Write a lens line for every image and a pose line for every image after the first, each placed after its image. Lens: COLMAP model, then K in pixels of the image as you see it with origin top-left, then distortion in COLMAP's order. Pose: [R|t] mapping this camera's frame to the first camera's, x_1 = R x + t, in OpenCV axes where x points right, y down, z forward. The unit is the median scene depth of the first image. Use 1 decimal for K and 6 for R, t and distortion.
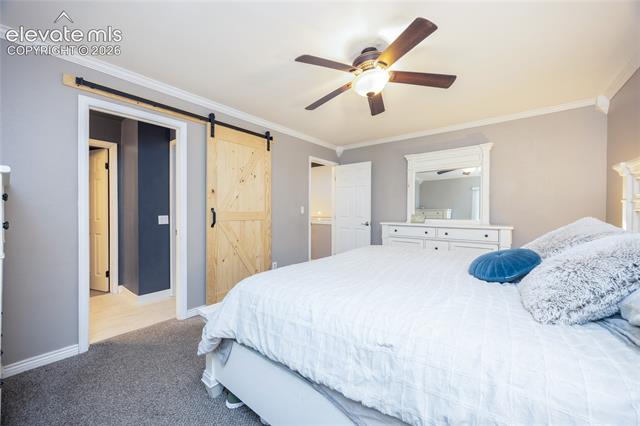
lens RADIAL K [[248.1, 0, 318.3], [0, 248.1, 212.2], [0, 0, 1]] dist [-0.003334, 0.000050]
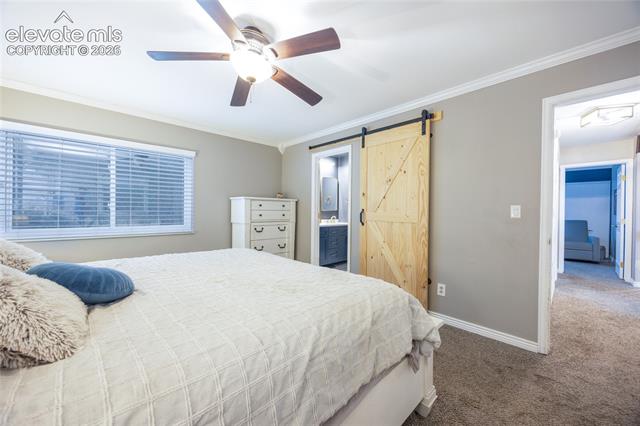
lens RADIAL K [[248.1, 0, 320.3], [0, 248.1, 211.3], [0, 0, 1]] dist [-0.003334, 0.000050]
pose [[-0.140284, 0.003692, -0.990104, 0.678392], [-0.012704, 0.999904, 0.005529, -0.009028], [0.990030, 0.013354, -0.140224, 0.872489]]
